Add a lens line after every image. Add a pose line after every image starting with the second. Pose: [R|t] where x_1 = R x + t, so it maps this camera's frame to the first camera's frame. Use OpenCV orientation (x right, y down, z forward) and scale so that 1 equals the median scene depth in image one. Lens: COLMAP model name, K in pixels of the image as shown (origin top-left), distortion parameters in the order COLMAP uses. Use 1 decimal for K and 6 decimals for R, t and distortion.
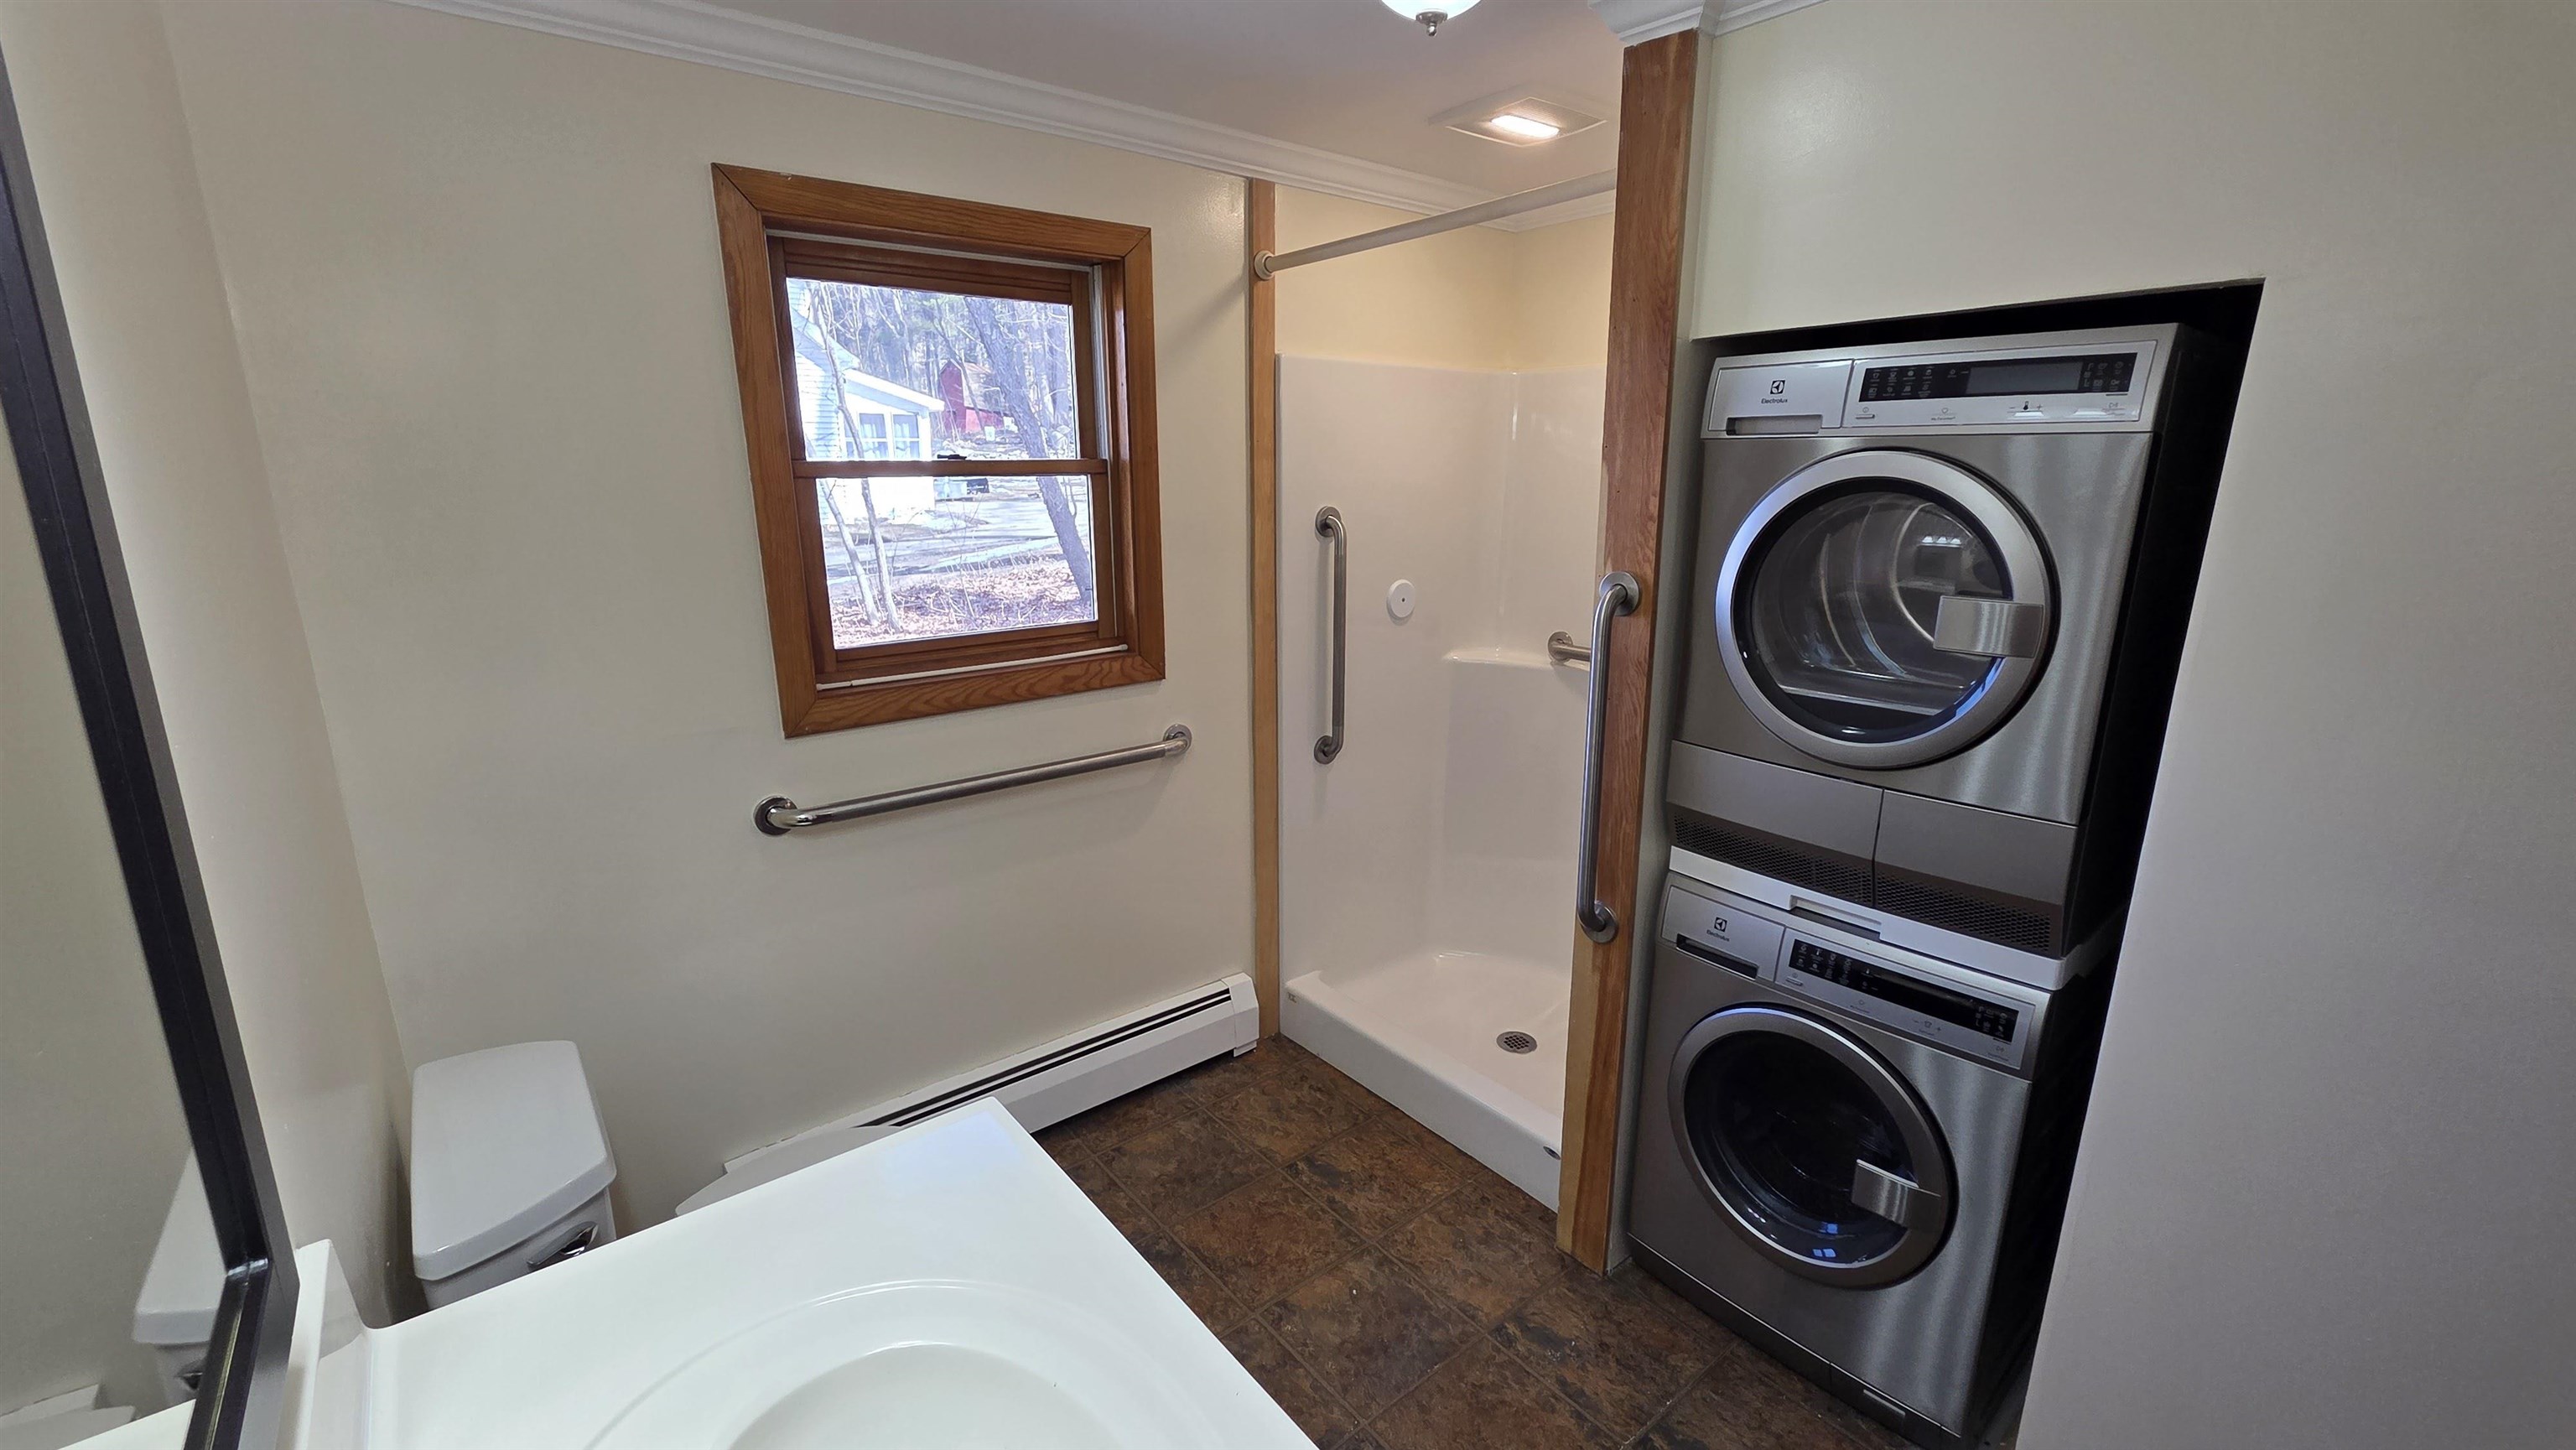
lens RADIAL K [[1056.4, 0, 1280.3], [0, 1056.4, 706.4], [0, 0, 1]] dist [0.002698, 0.000607]
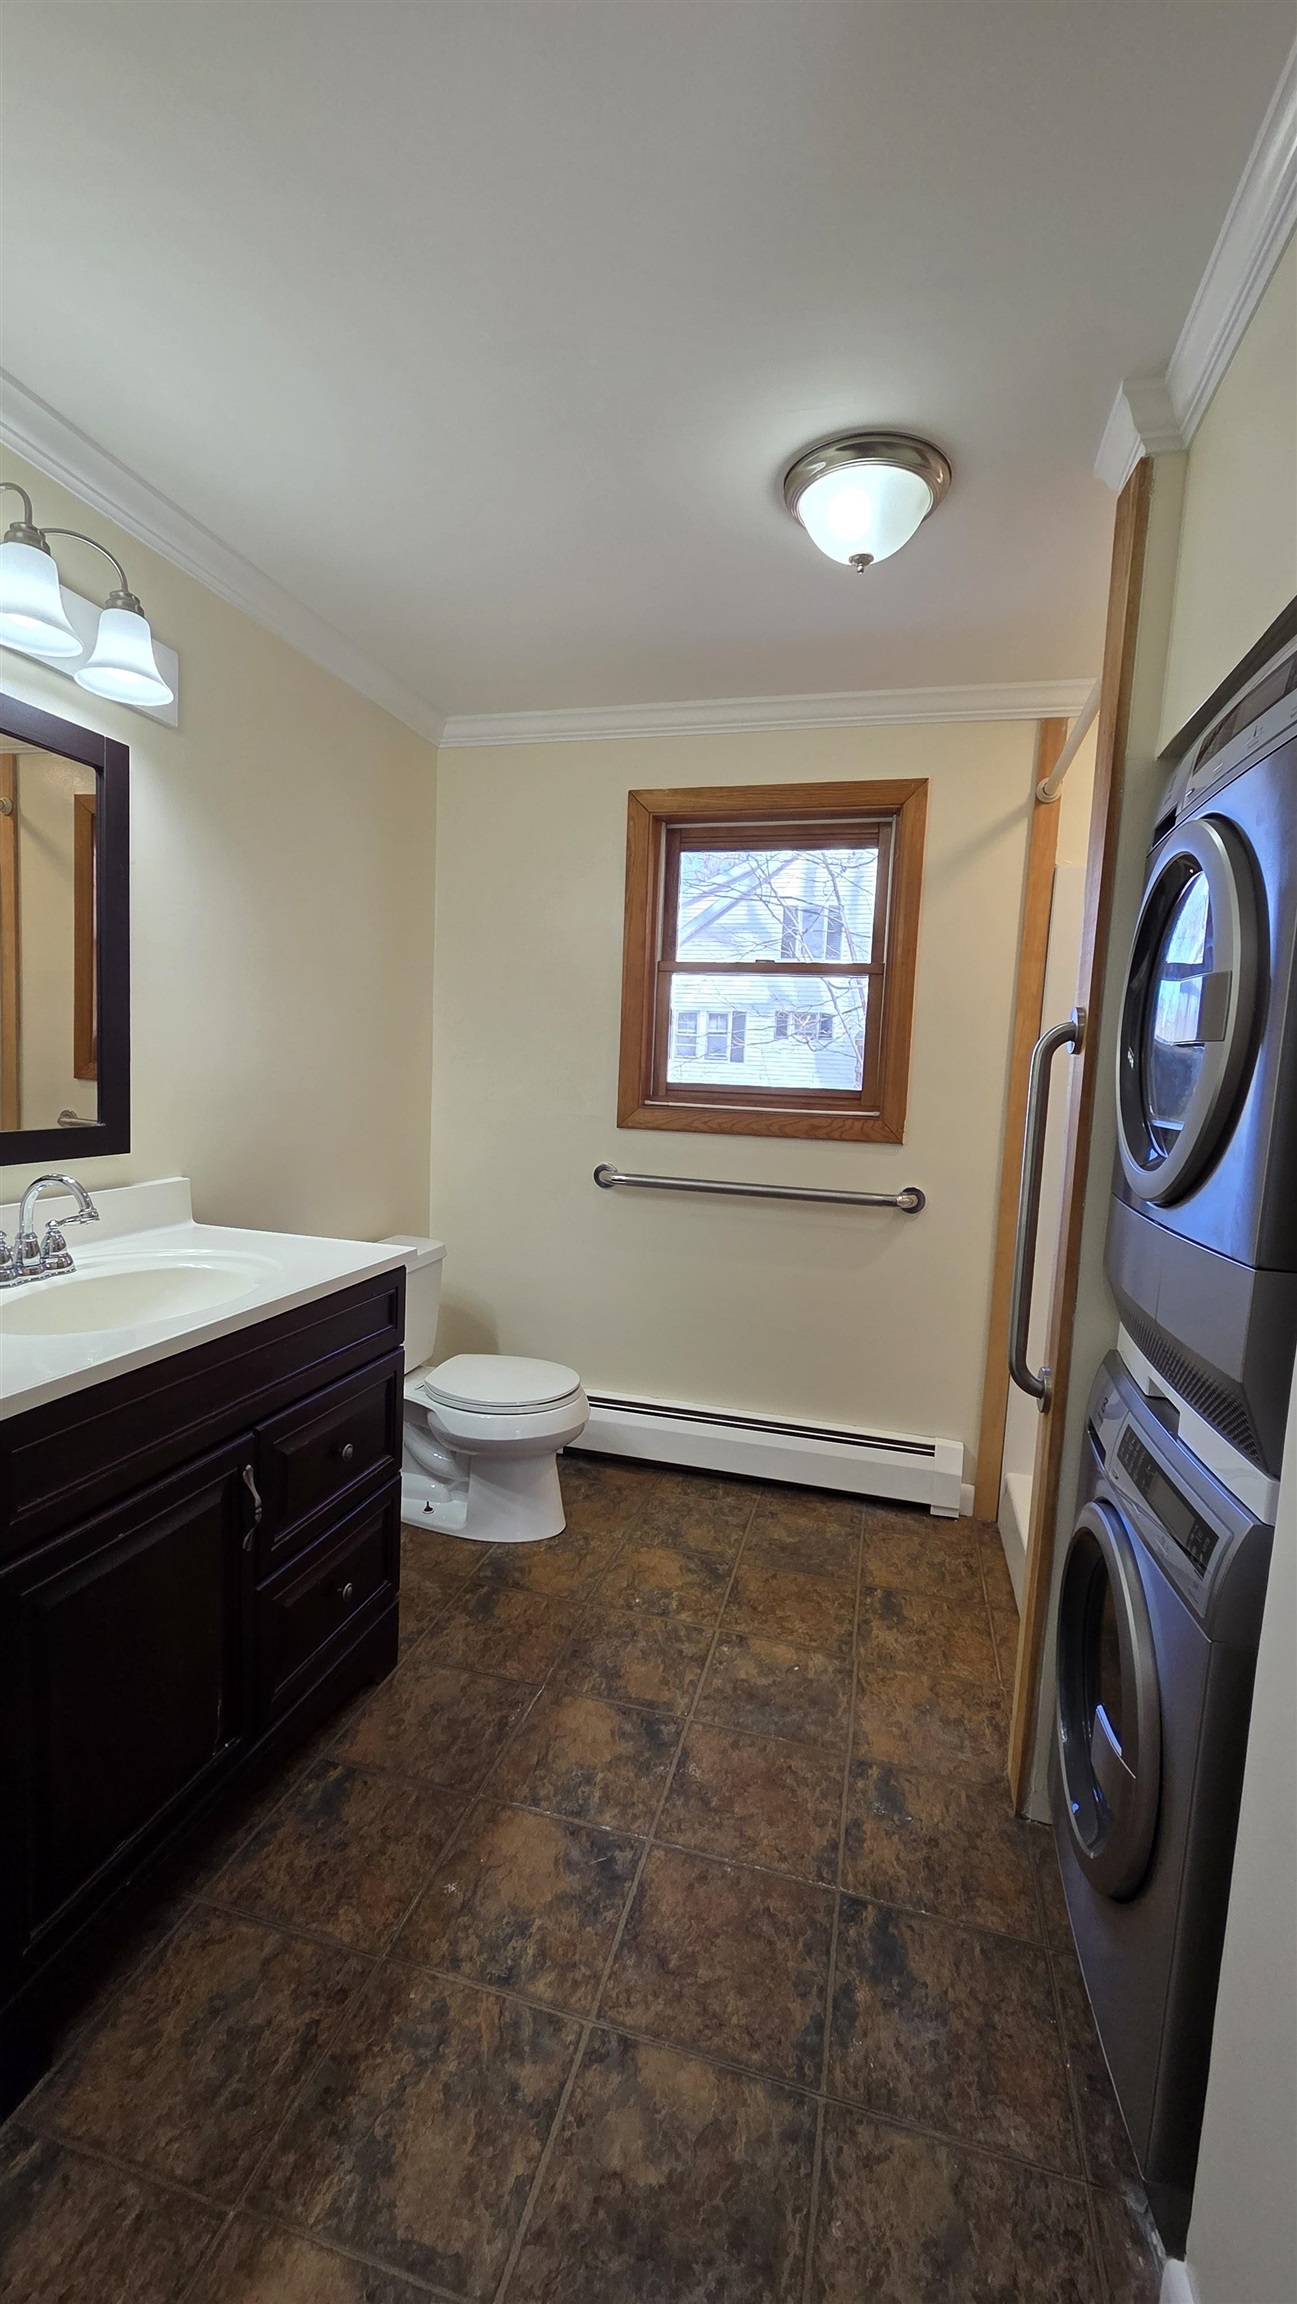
lens RADIAL K [[936.9, 0, 648.5], [0, 936.9, 1152.0], [0, 0, 1]] dist [-0.000494, 0.002419]
pose [[0.590572, 0.111194, -0.799287, 0.649821], [-0.230155, 0.972533, -0.034760, 0.097006], [0.773468, 0.204488, 0.599943, 0.179233]]
